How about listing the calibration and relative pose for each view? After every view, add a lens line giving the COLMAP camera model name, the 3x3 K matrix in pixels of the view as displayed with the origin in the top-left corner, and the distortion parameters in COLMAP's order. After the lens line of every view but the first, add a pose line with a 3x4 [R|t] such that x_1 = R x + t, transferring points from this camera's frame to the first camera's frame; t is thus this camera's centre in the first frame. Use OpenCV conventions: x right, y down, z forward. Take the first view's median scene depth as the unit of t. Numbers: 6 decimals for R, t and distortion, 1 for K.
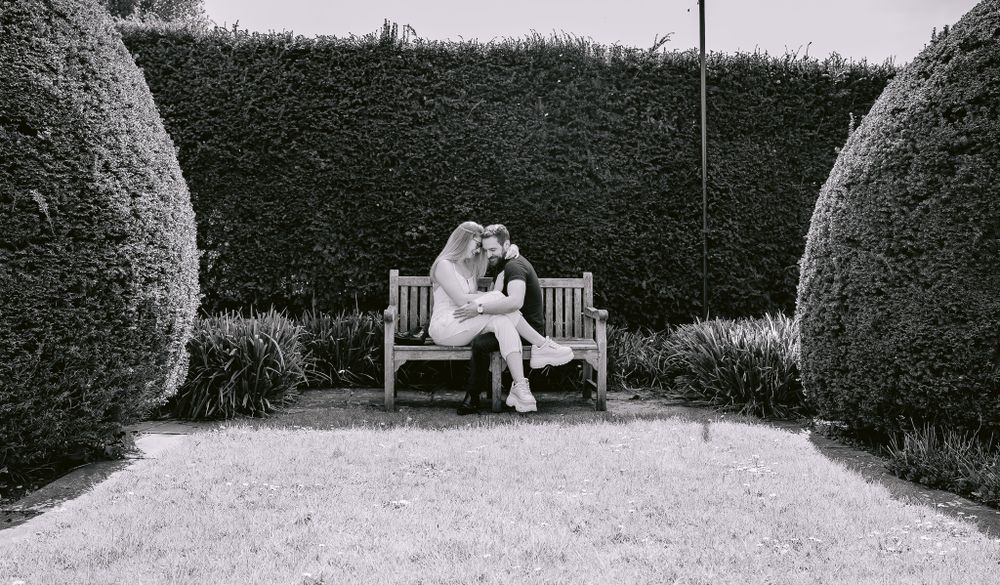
lens RADIAL K [[825.9, 0, 502.4], [0, 825.9, 292.7], [0, 0, 1]] dist [-0.012496, 0.002001]
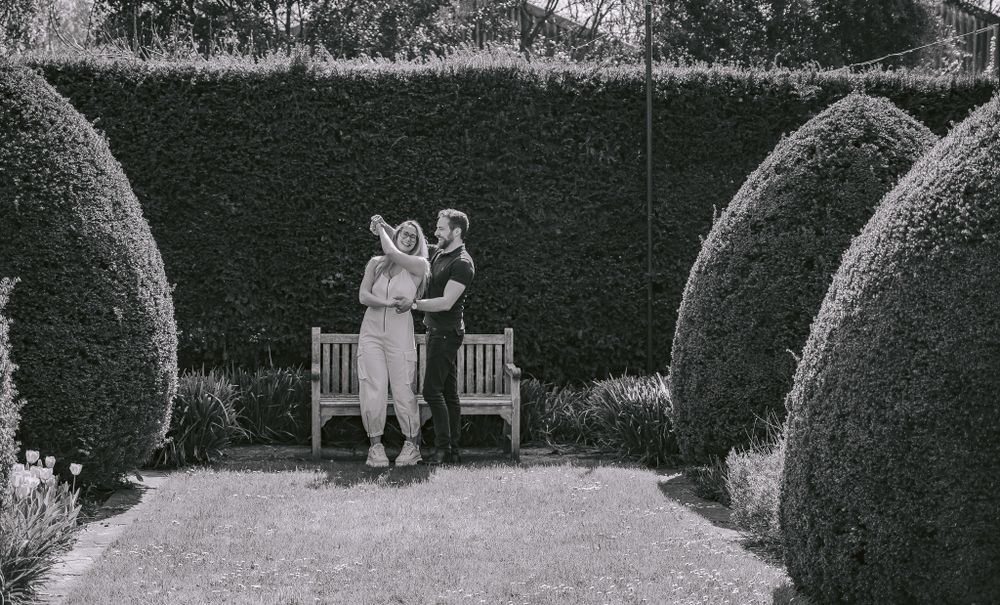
lens RADIAL K [[1947.4, 0, 499.3], [0, 1947.4, 303.0], [0, 0, 1]] dist [-0.022597, 0.000000]
pose [[0.999816, -0.002990, 0.018953, 0.042209], [0.002636, 0.999822, 0.018698, -0.089175], [-0.019006, -0.018644, 0.999646, -1.218374]]
